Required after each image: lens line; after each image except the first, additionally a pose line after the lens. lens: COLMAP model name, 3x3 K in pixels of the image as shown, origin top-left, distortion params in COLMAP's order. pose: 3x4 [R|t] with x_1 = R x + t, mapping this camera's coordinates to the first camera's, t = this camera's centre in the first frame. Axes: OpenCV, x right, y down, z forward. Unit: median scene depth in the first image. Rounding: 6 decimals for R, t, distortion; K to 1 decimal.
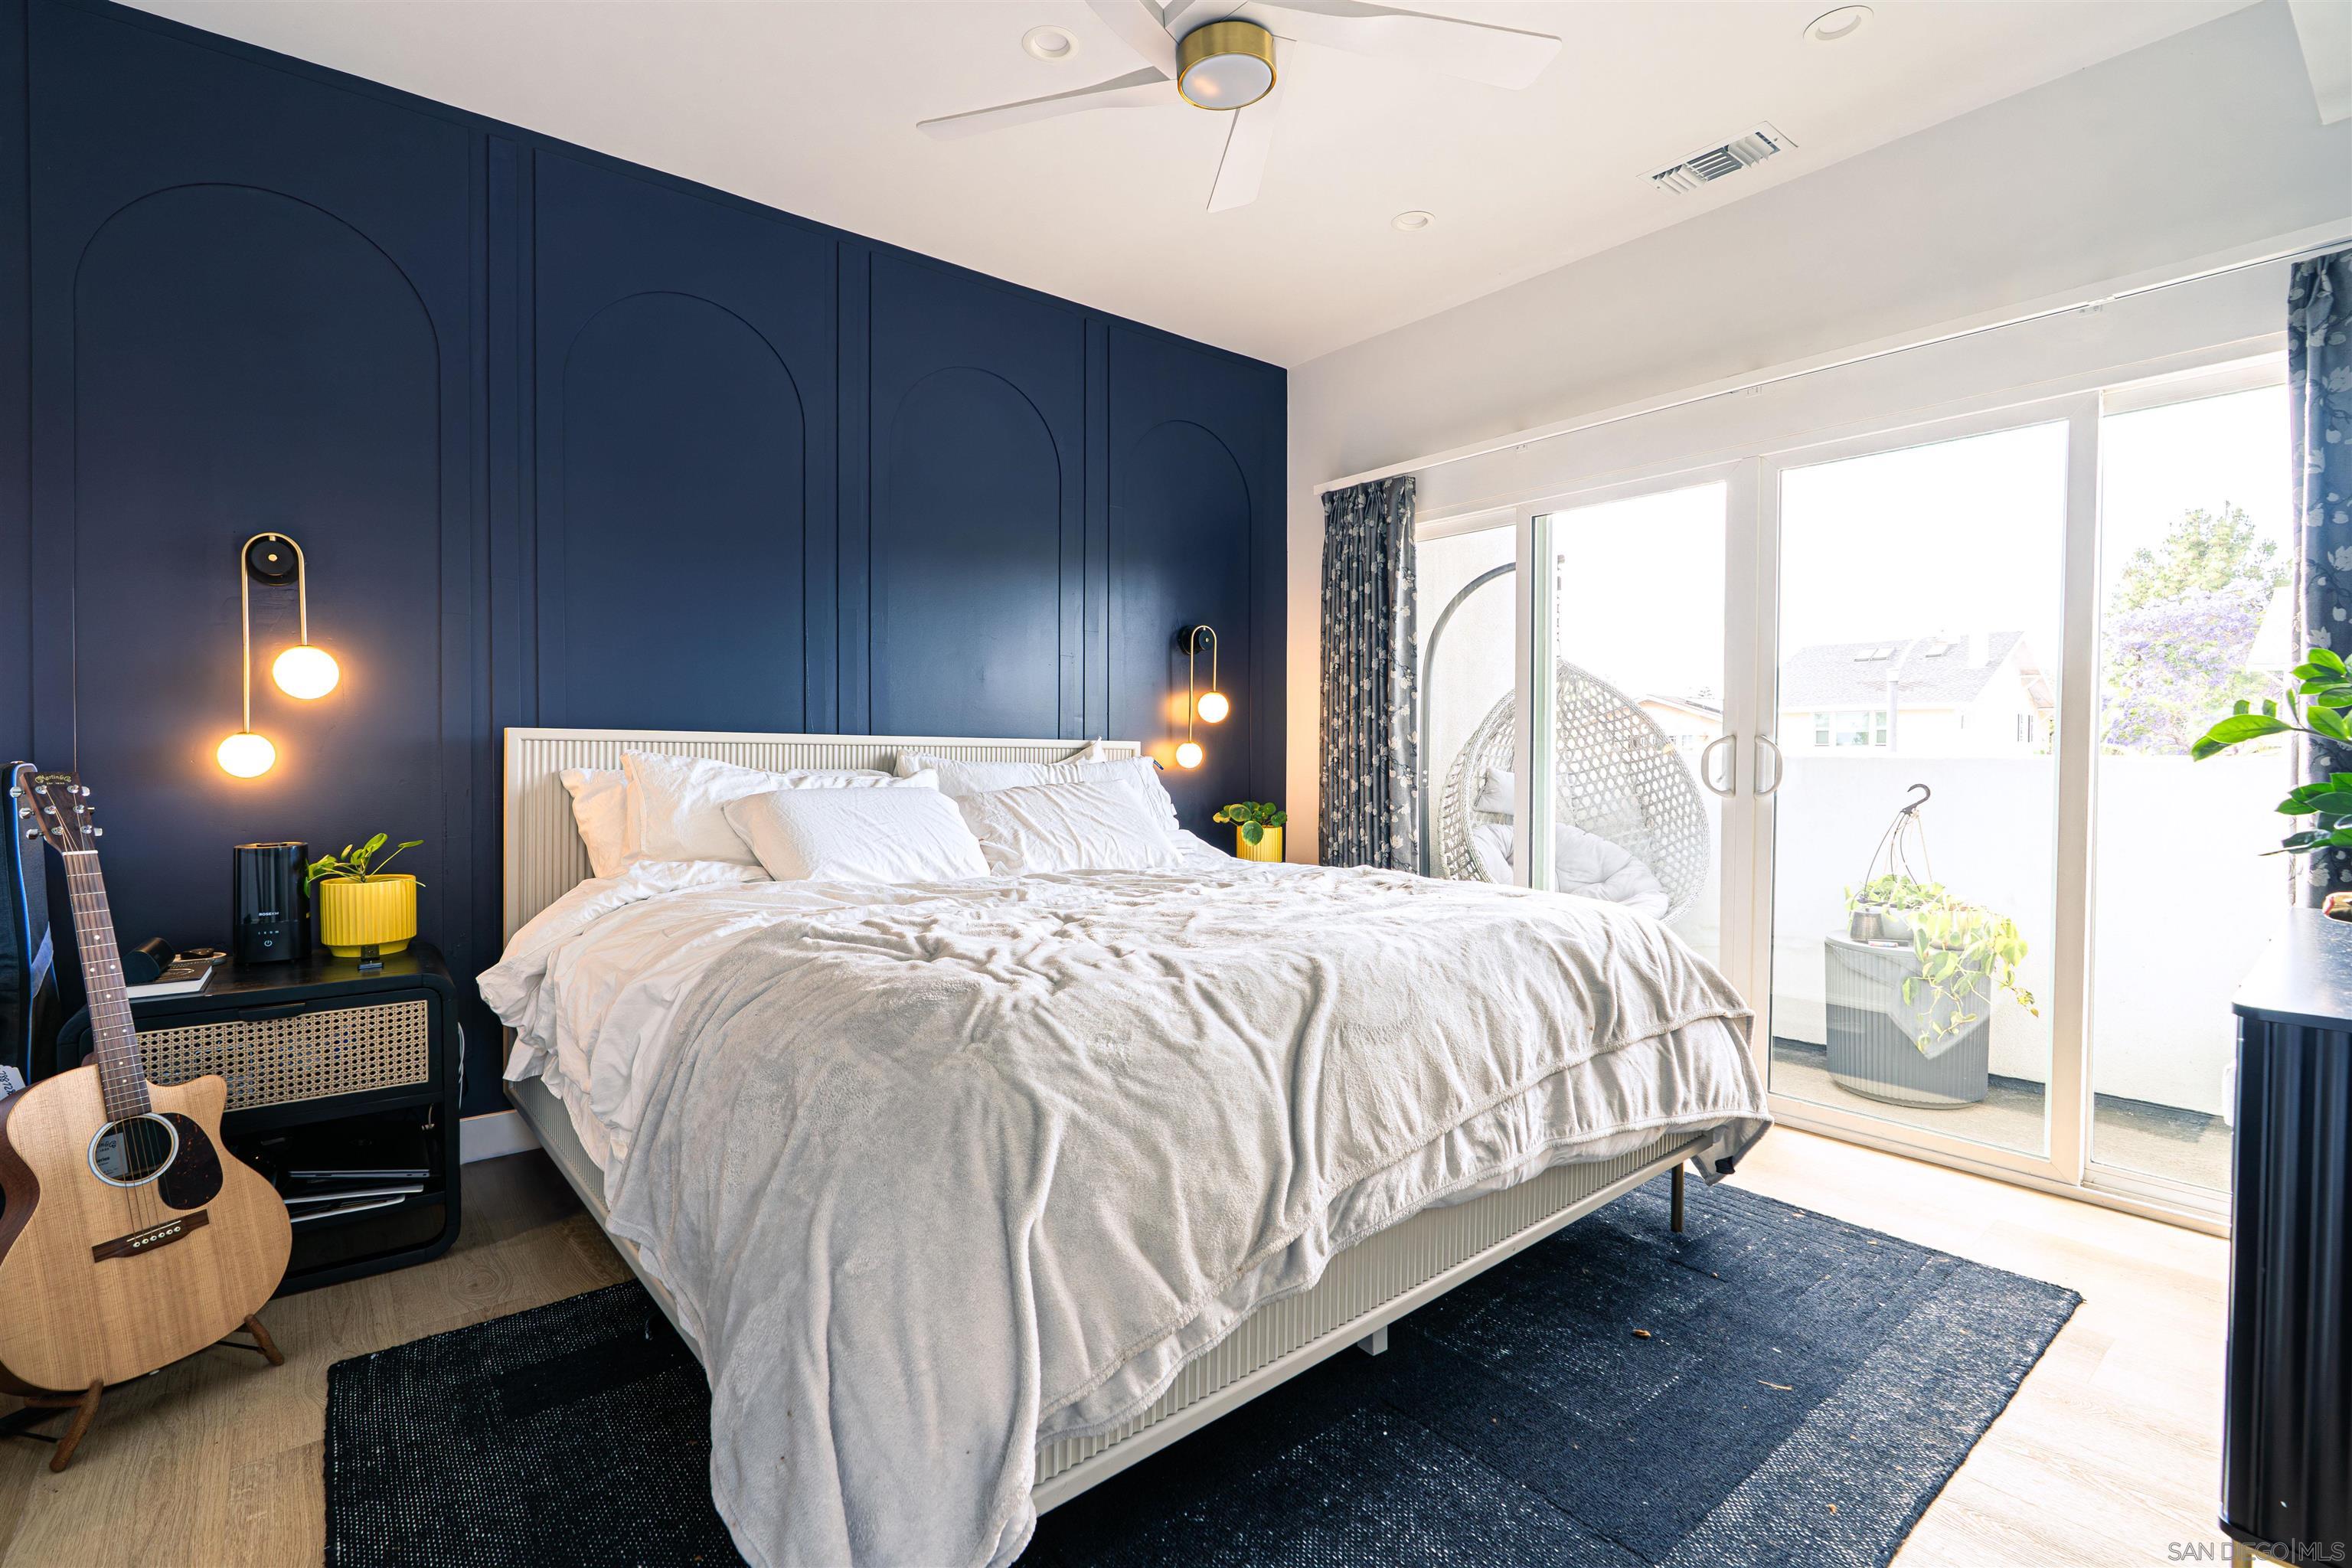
lens RADIAL K [[1080.9, 0, 1173.2], [0, 1080.9, 779.3], [0, 0, 1]] dist [0.003054, 0.000197]
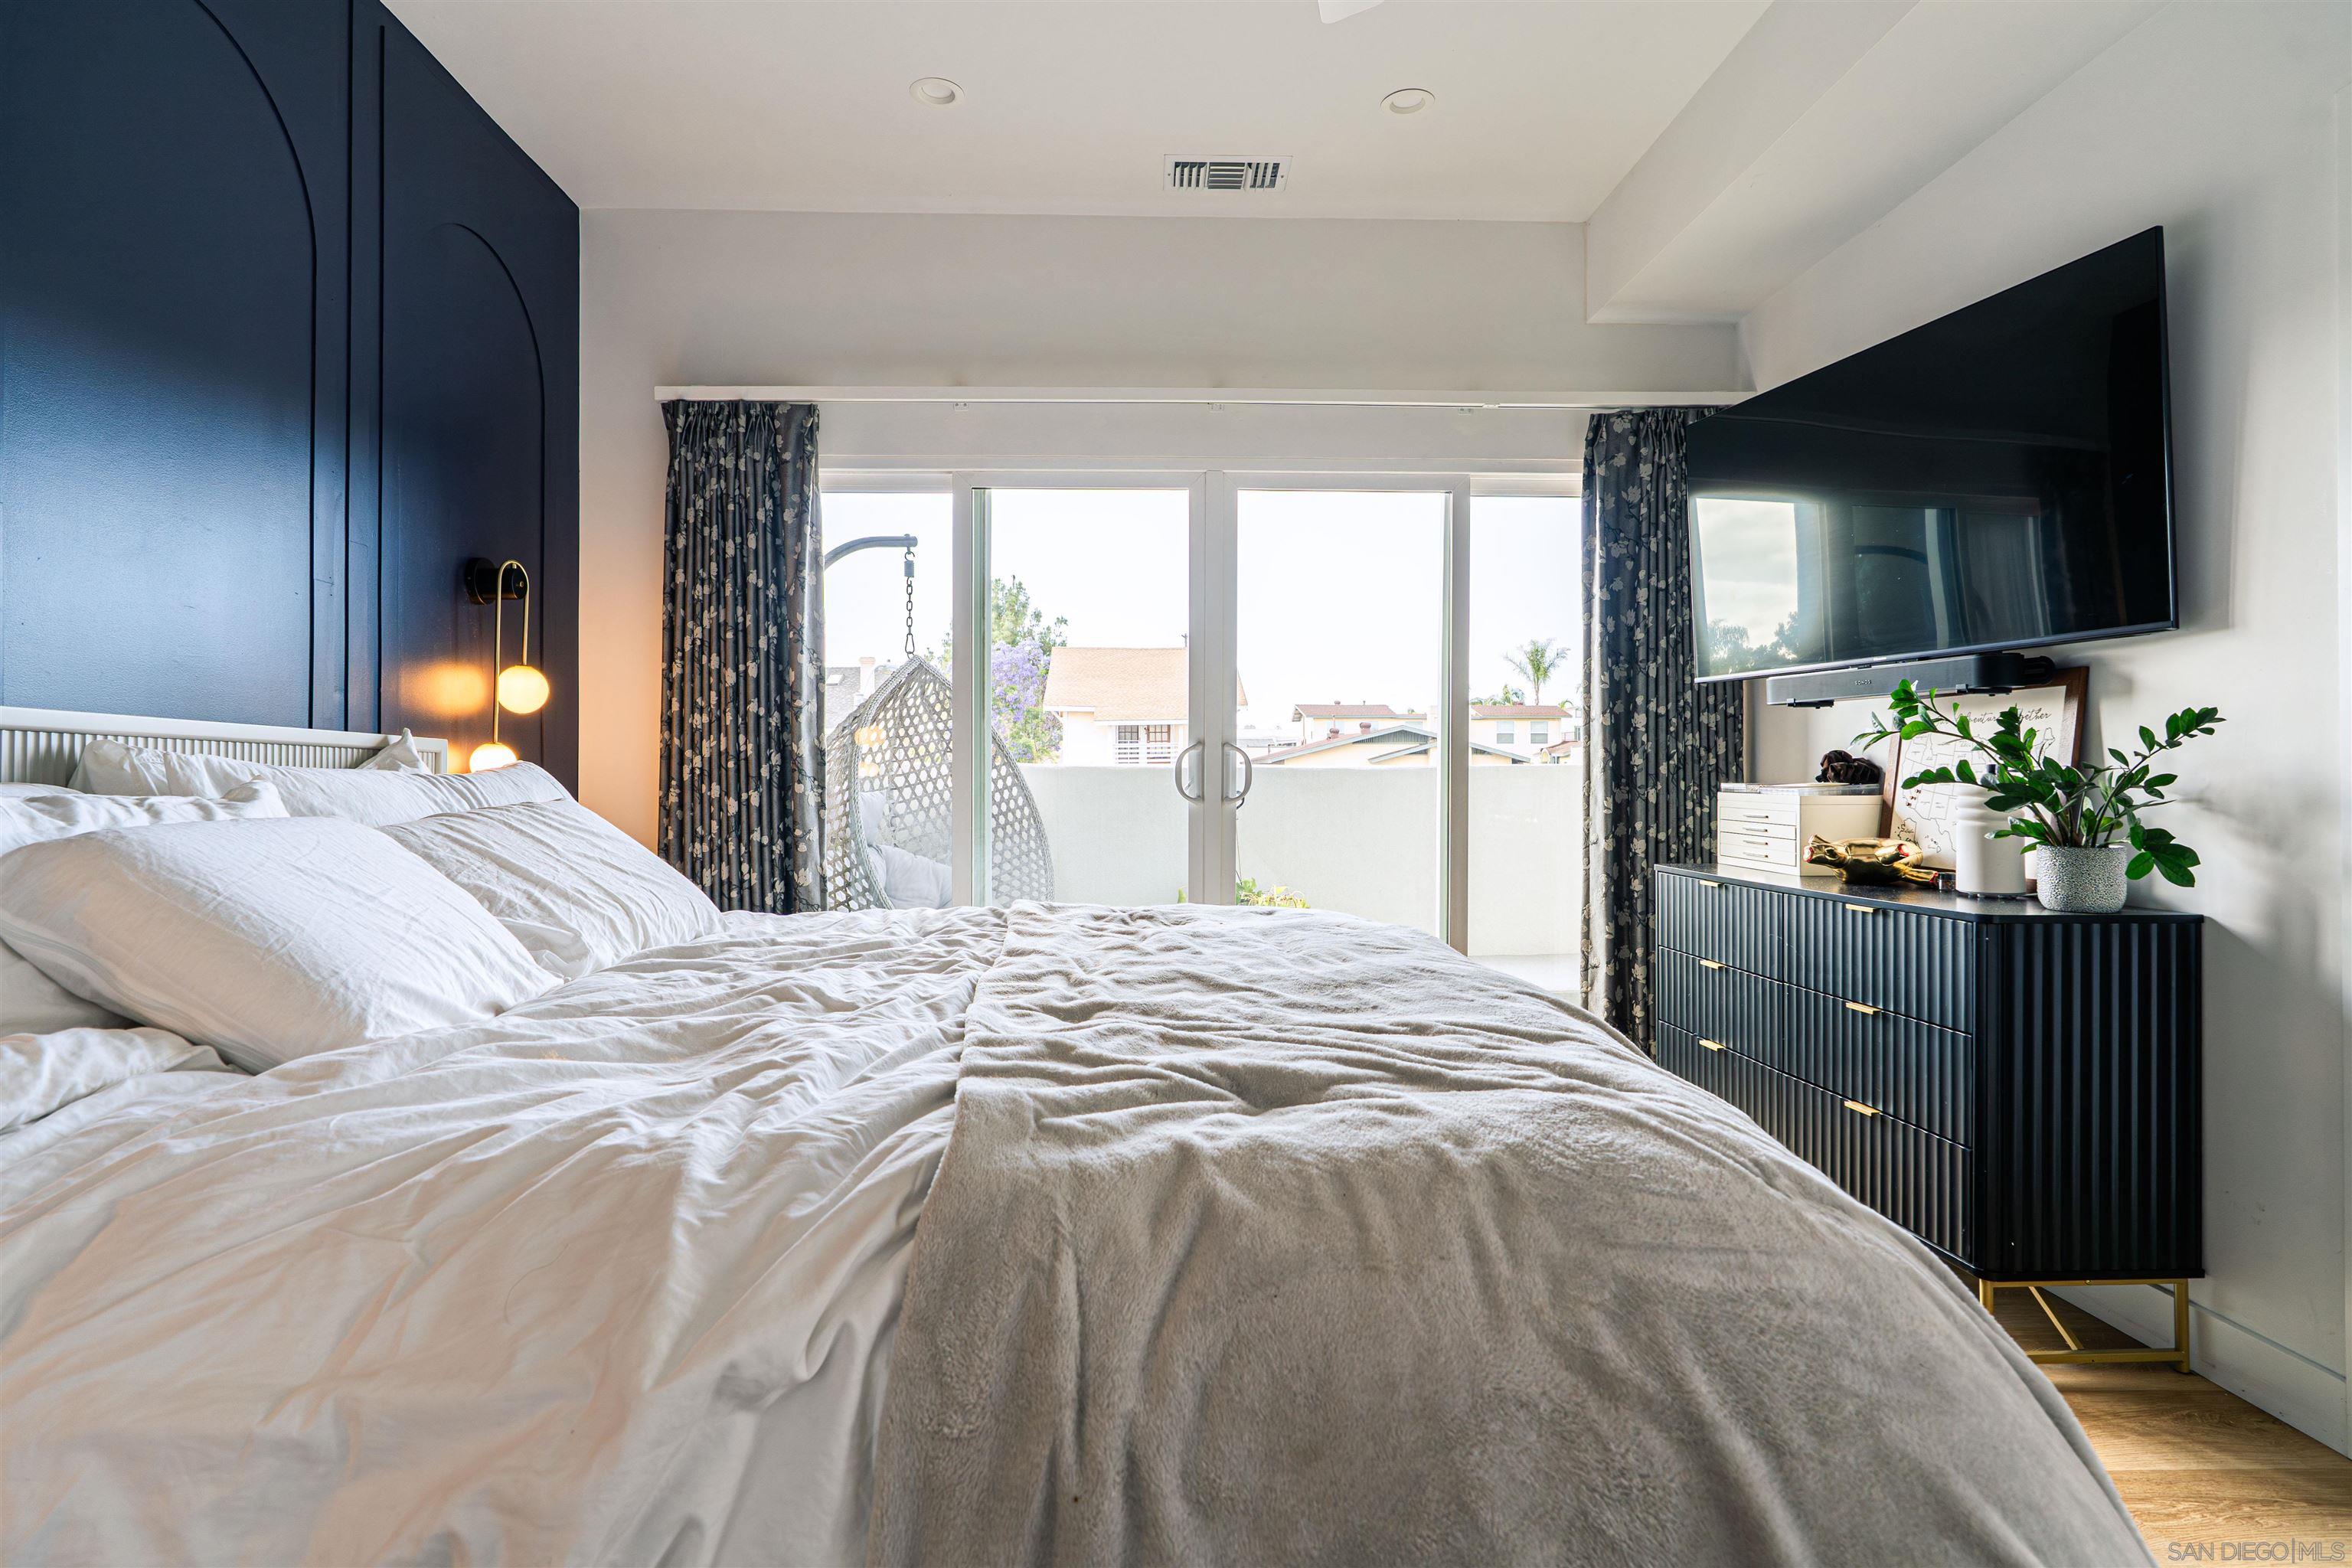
lens RADIAL K [[1198.7, 0, 1175.1], [0, 1198.7, 773.5], [0, 0, 1]] dist [-0.004670, -0.000237]
pose [[0.607913, -0.002361, 0.794000, -0.306995], [0.025159, 0.999551, -0.016290, 0.004838], [-0.793605, 0.029879, 0.607700, 0.273913]]
